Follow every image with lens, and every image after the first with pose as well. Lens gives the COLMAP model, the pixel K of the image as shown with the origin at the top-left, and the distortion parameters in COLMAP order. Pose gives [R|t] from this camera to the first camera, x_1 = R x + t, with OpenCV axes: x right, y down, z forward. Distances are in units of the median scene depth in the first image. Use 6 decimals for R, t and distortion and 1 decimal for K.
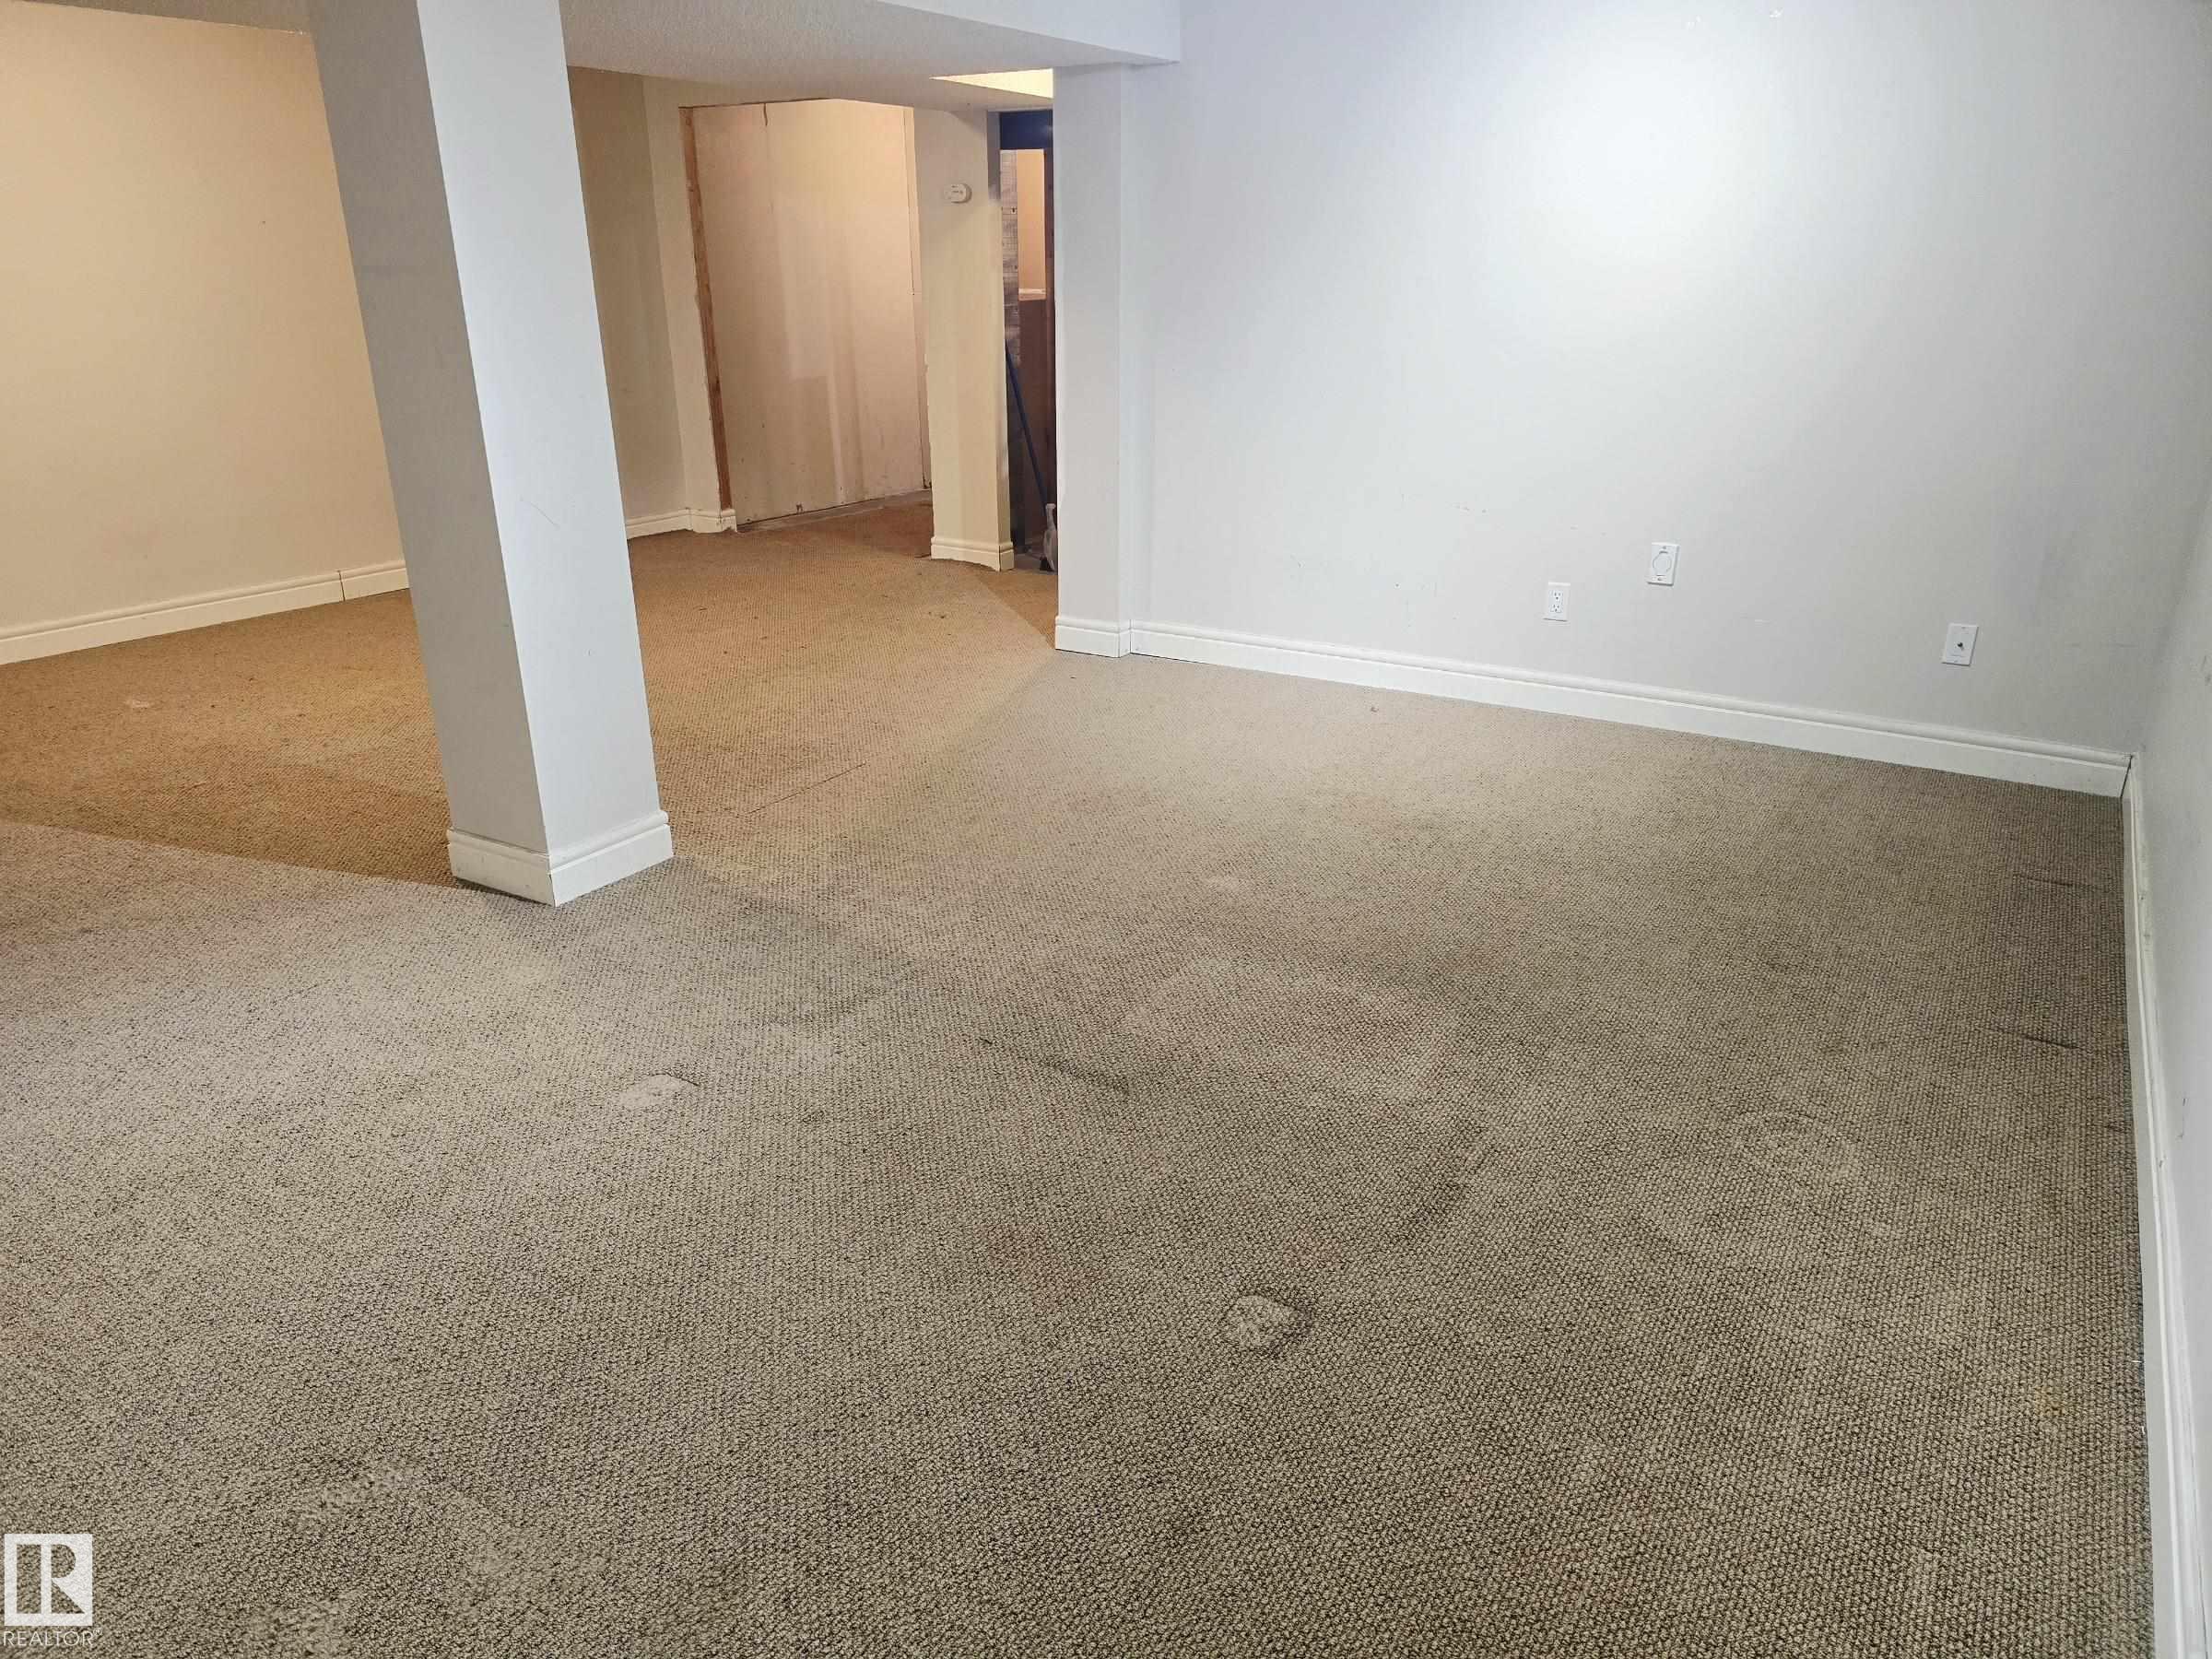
lens RADIAL K [[1501.9, 0, 1106.0], [0, 1501.9, 829.5], [0, 0, 1]] dist [0.075568, -0.086326]
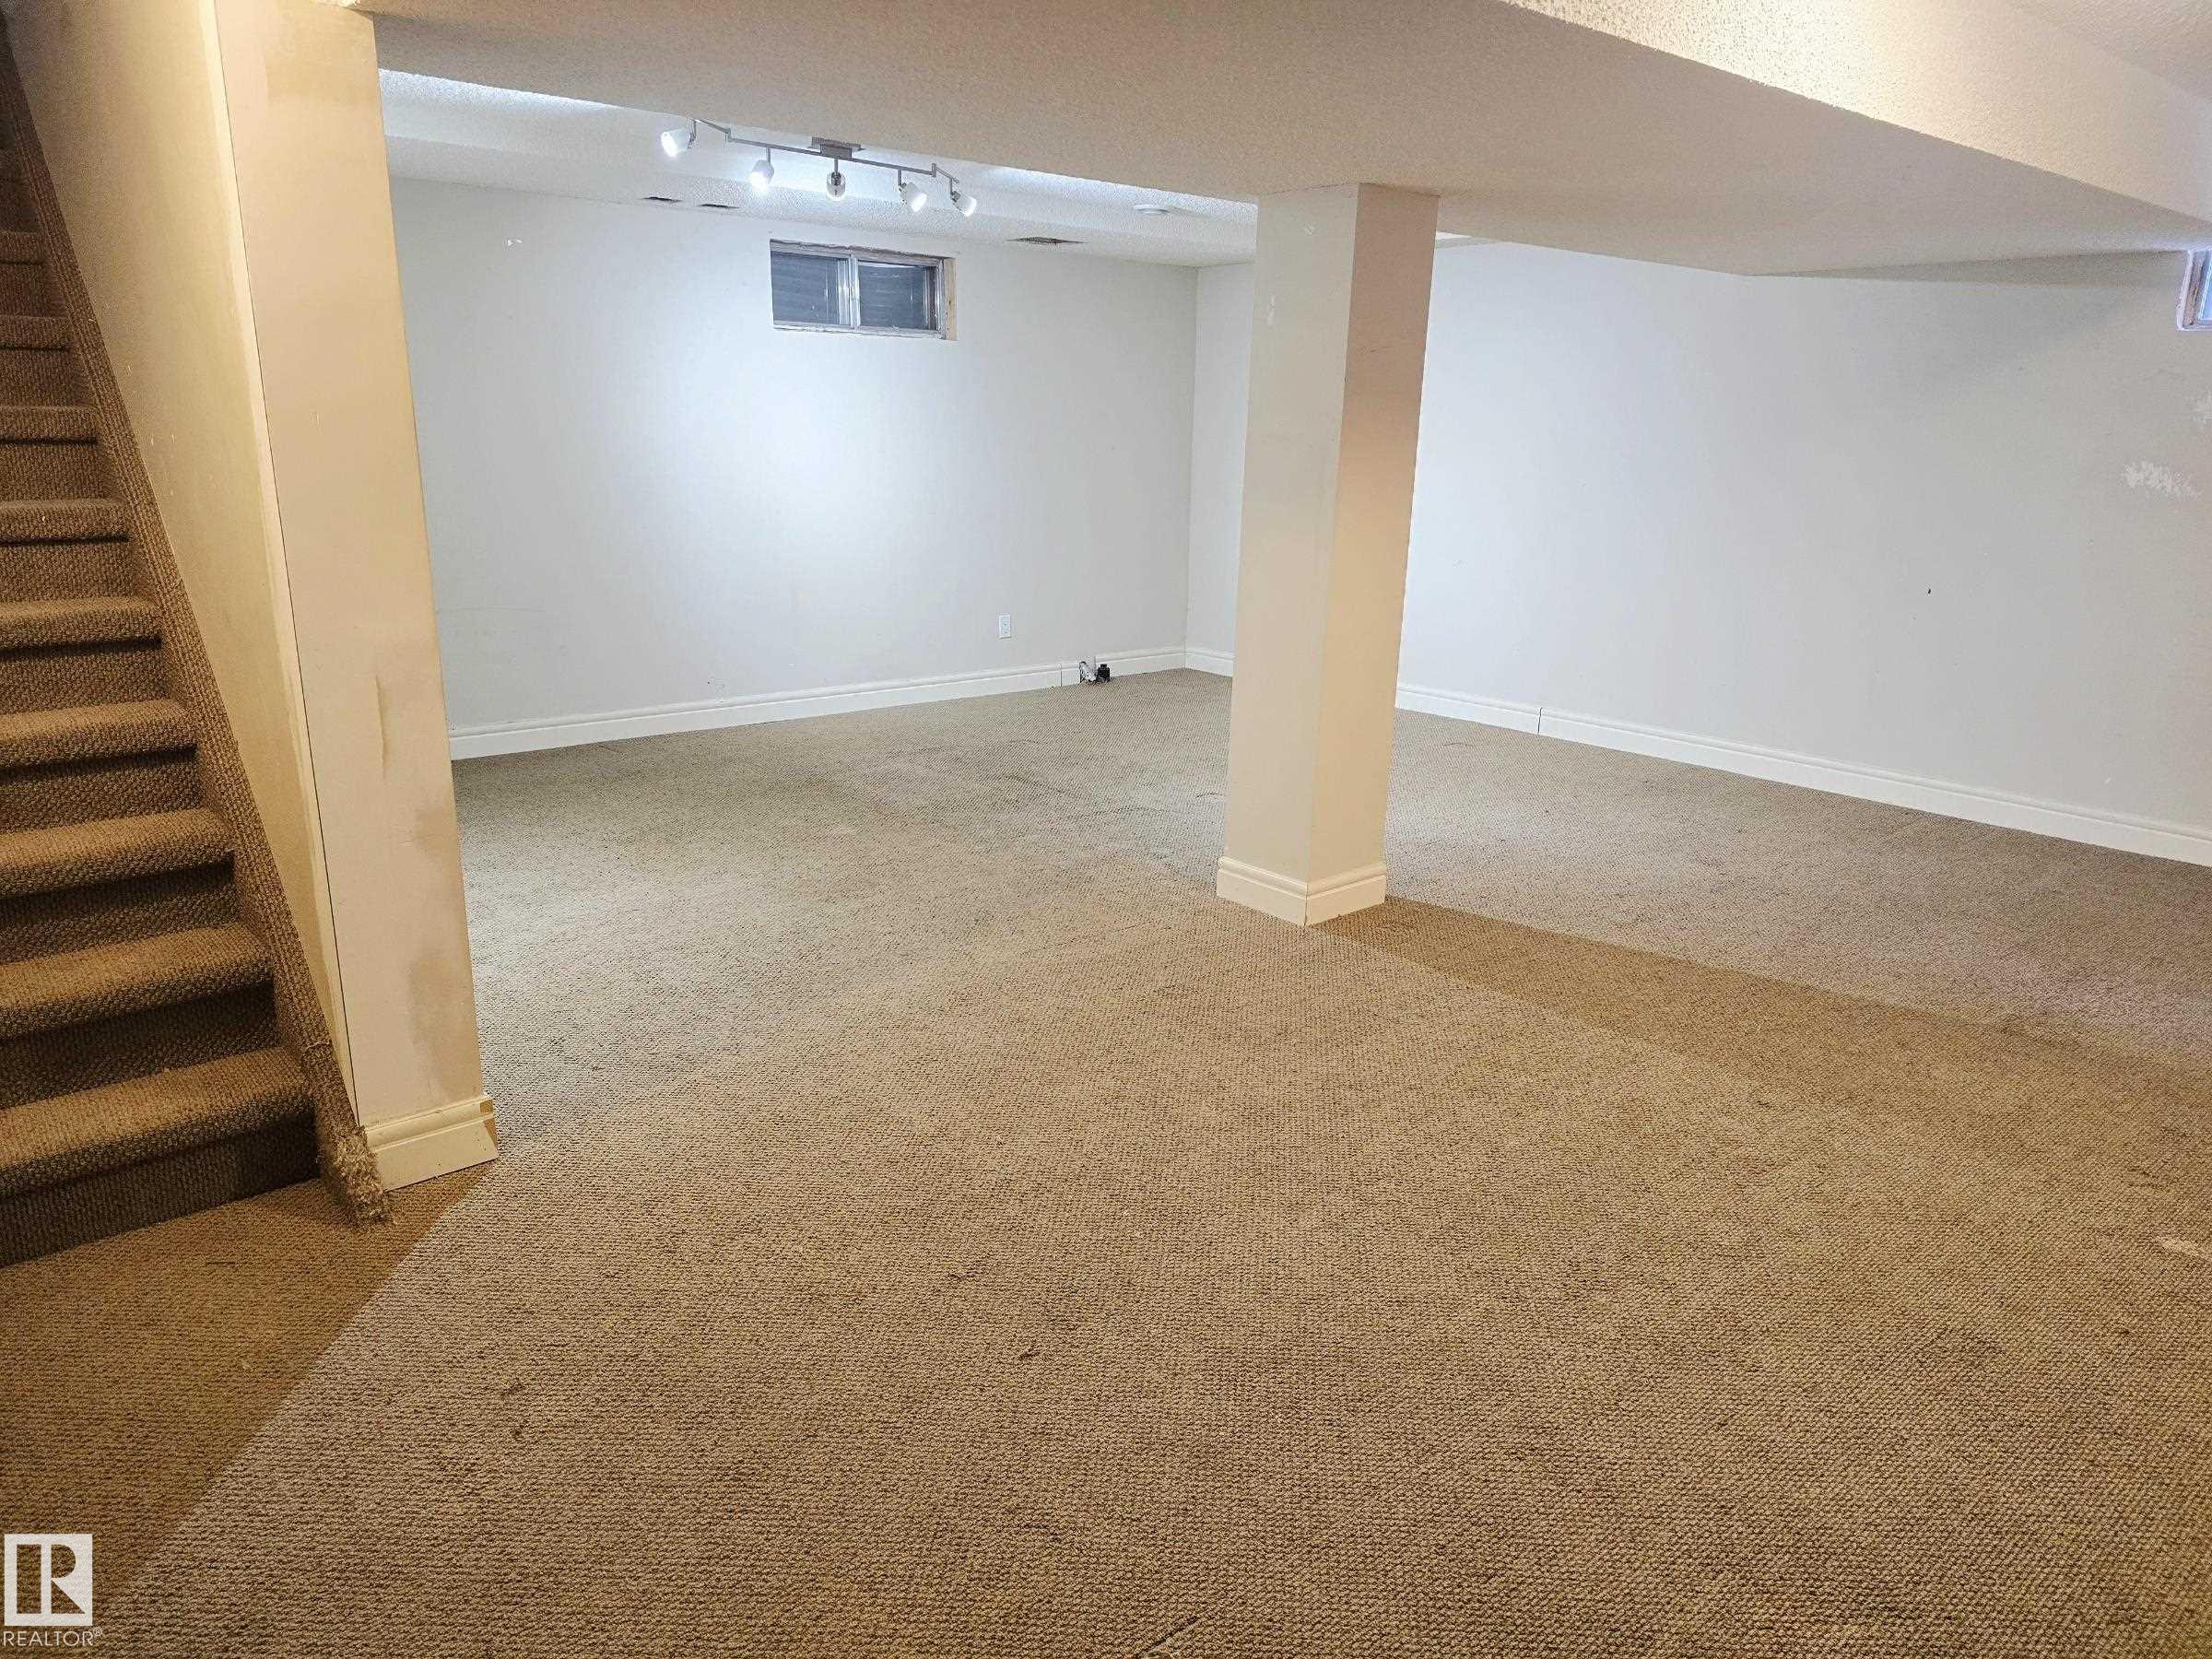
lens RADIAL K [[1501.9, 0, 1106.0], [0, 1501.9, 829.5], [0, 0, 1]] dist [0.075568, -0.086326]
pose [[-0.958593, -0.092622, 0.269298, -0.542309], [0.081152, 0.817582, 0.570066, -0.749103], [-0.272974, 0.568315, -0.776211, 2.010087]]
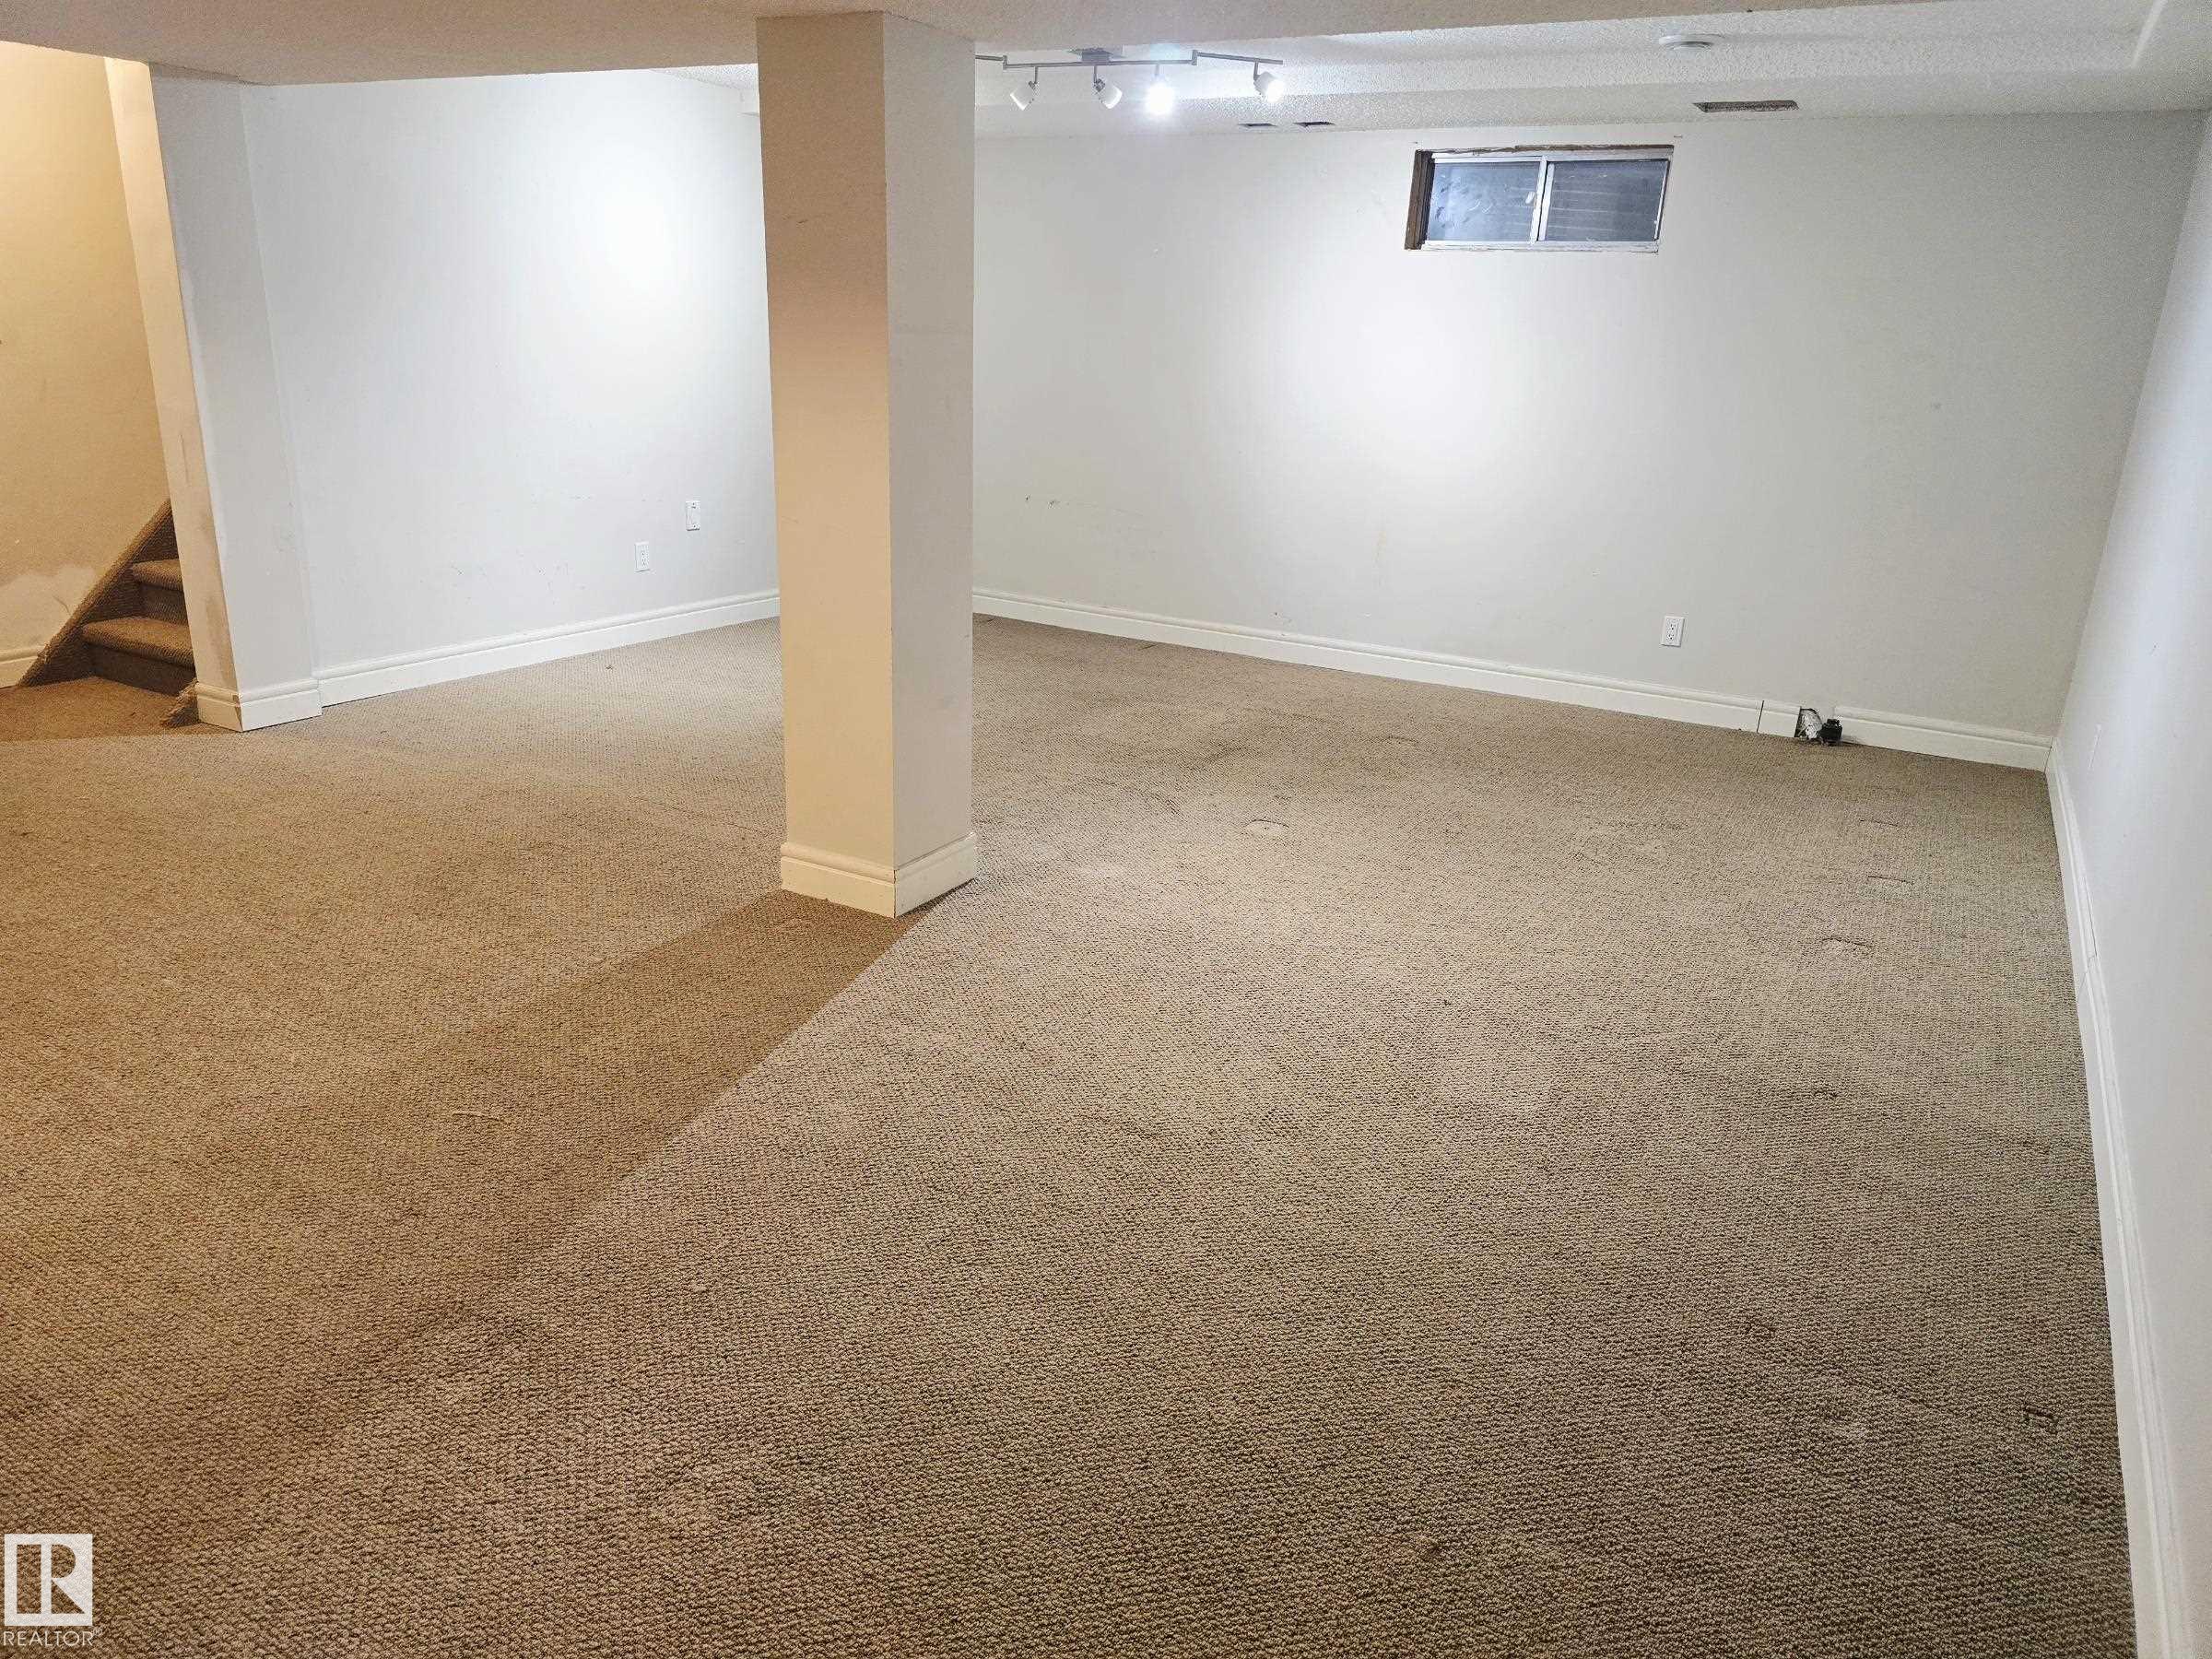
lens RADIAL K [[1501.9, 0, 1106.0], [0, 1501.9, 829.5], [0, 0, 1]] dist [0.075568, -0.086326]
pose [[-0.044043, -0.317625, 0.947193, -1.378979], [0.310219, 0.896896, 0.315184, -0.297849], [-0.949644, 0.307719, 0.059031, 0.793935]]
